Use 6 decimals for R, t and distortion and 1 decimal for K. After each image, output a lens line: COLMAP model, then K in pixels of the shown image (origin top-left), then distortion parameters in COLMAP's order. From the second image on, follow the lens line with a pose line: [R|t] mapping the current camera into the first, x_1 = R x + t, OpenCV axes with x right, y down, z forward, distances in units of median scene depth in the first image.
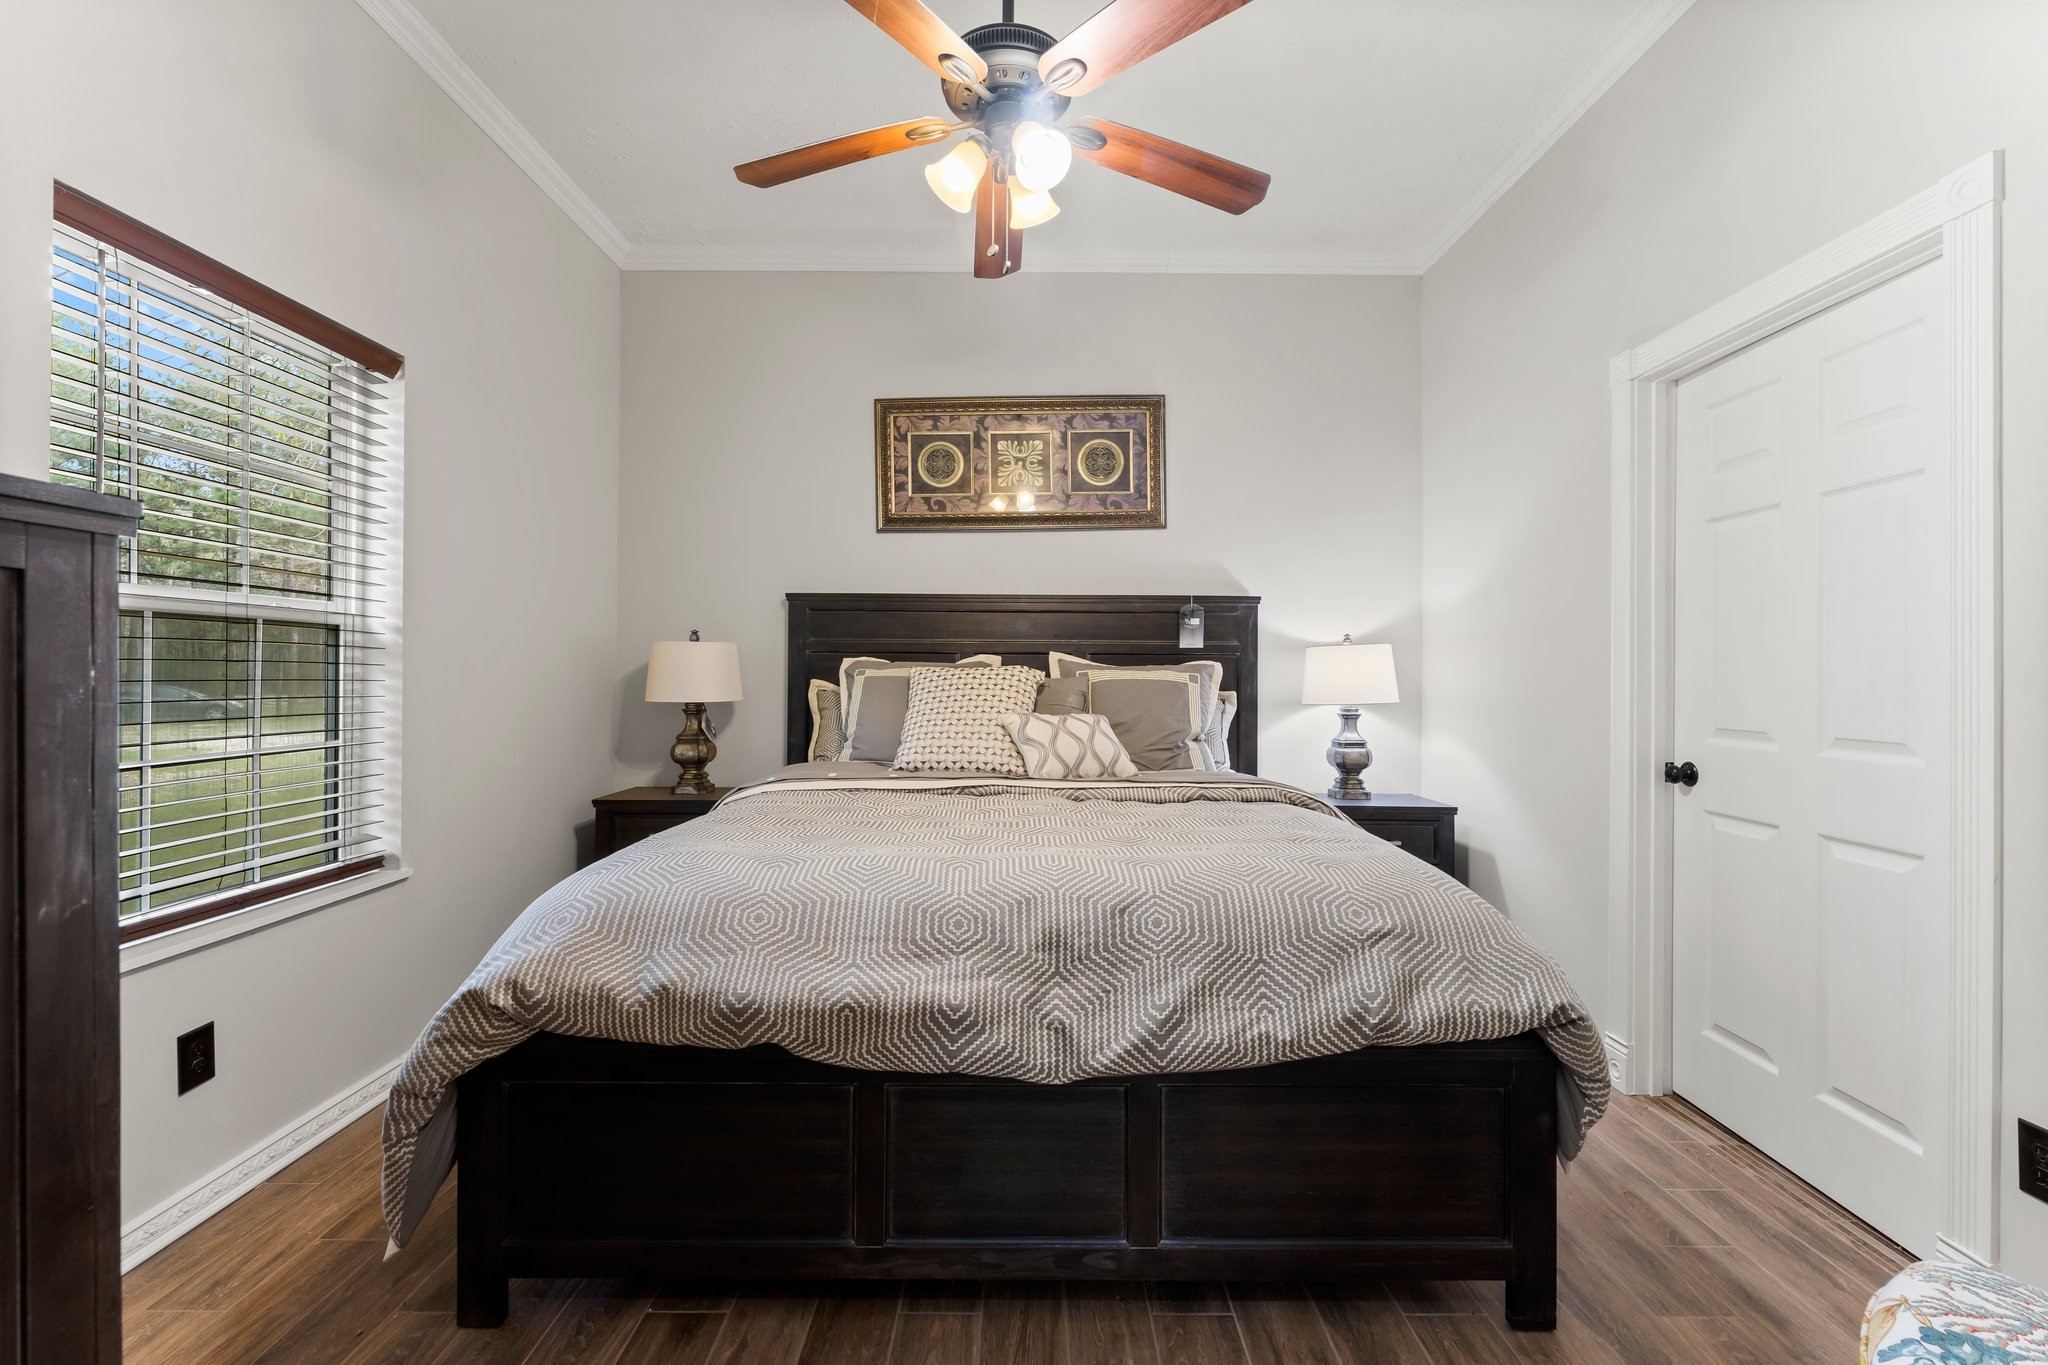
lens RADIAL K [[827.4, 0, 1036.2], [0, 827.4, 666.1], [0, 0, 1]] dist [-0.004759, 0.001471]
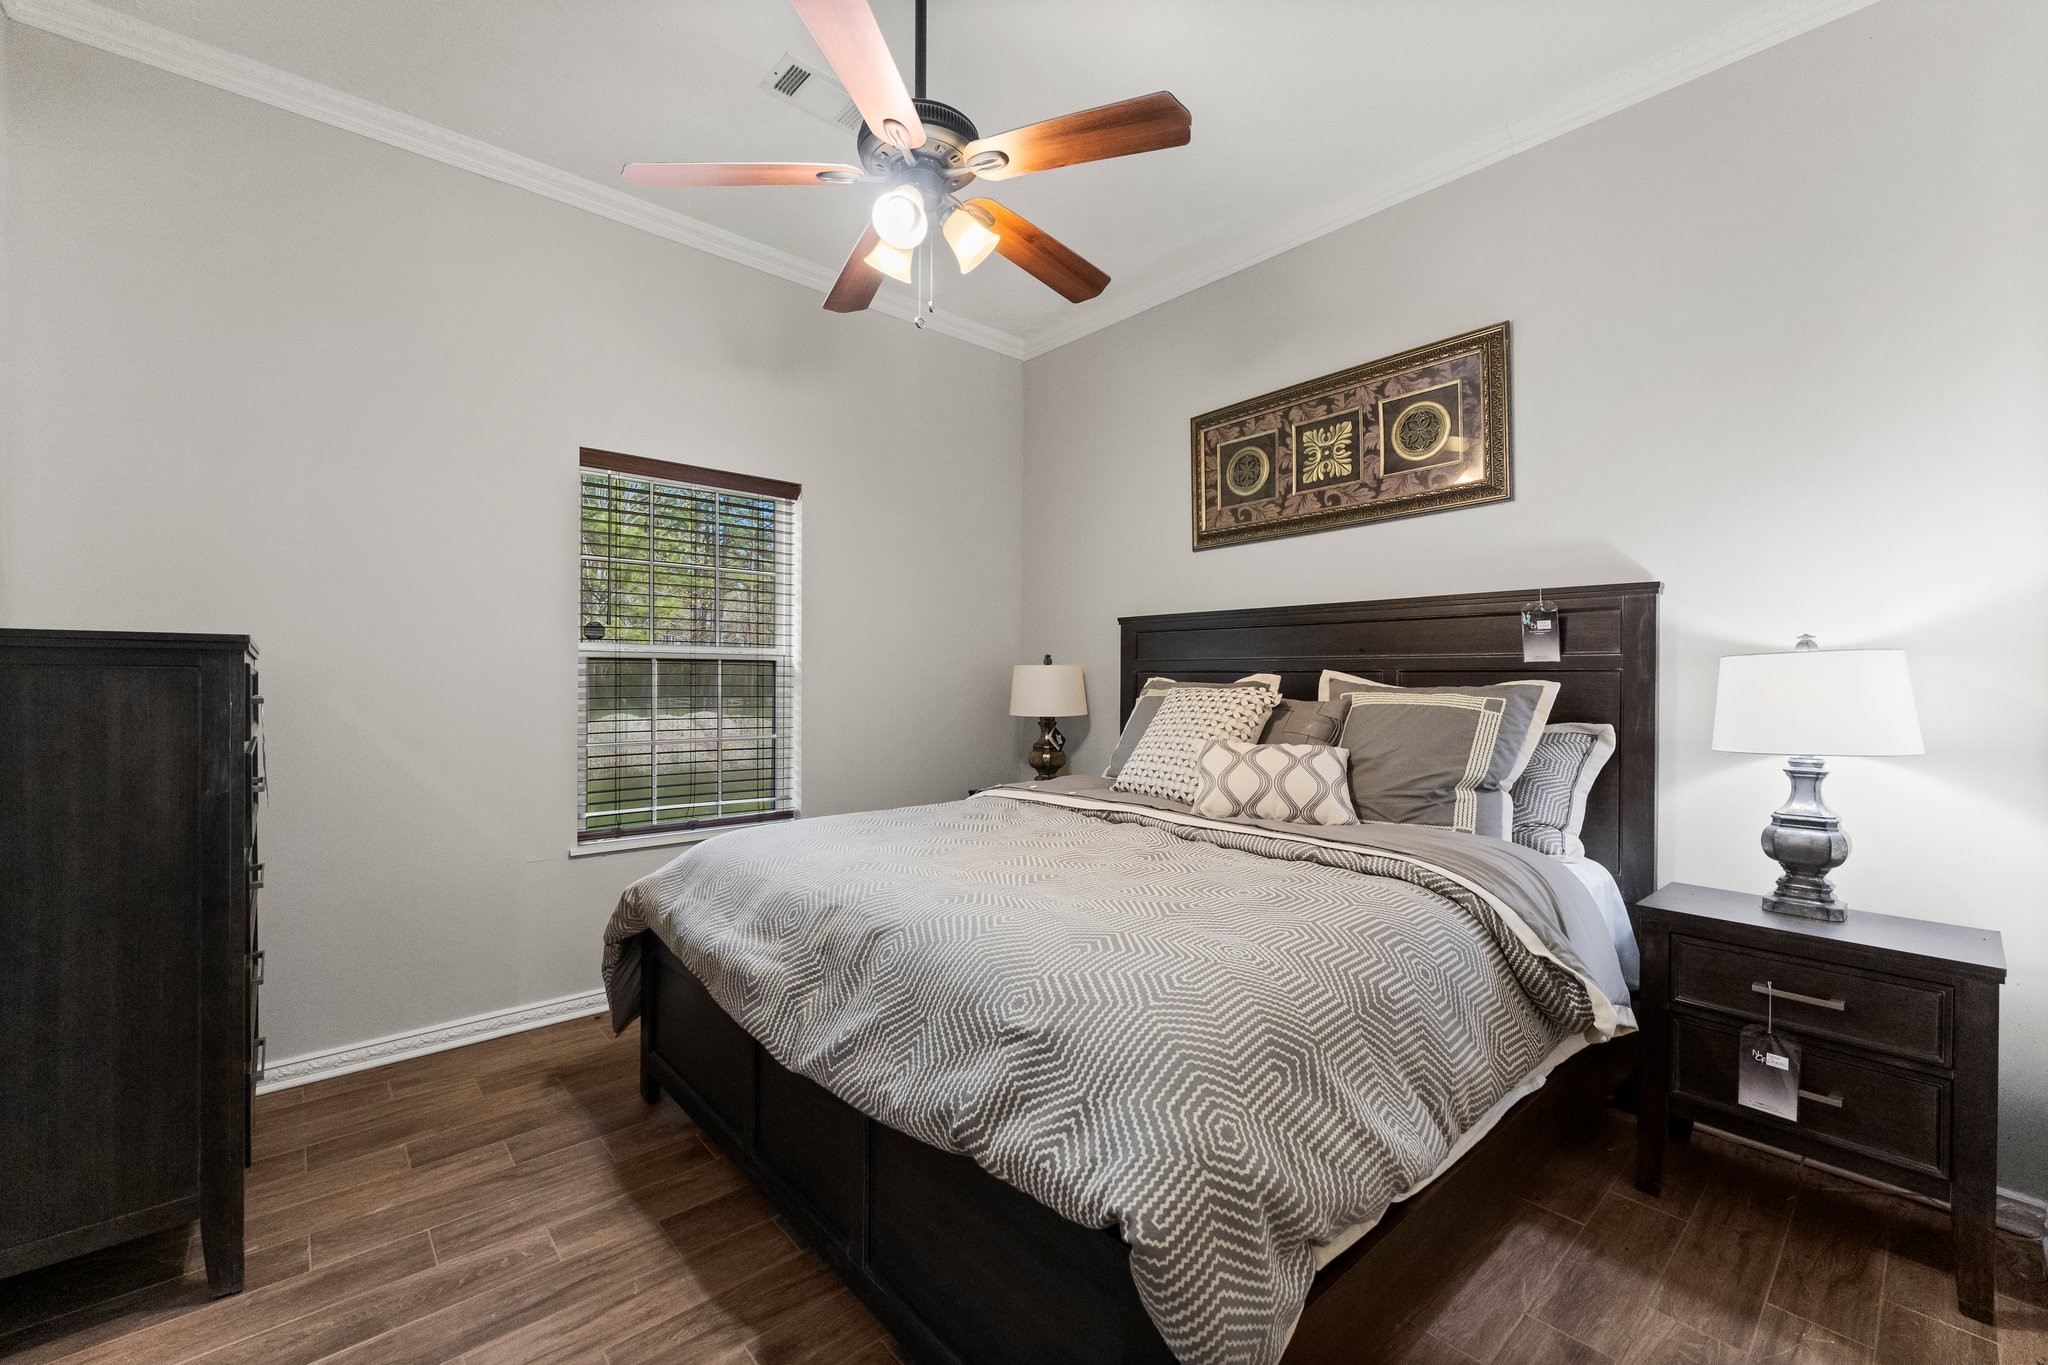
lens RADIAL K [[827.4, 0, 1038.5], [0, 827.4, 674.2], [0, 0, 1]] dist [-0.004759, 0.001471]
pose [[0.672460, -0.006782, -0.740103, 0.446757], [0.005126, 0.999977, -0.004507, -0.010513], [0.740116, -0.000763, 0.672479, 0.203600]]
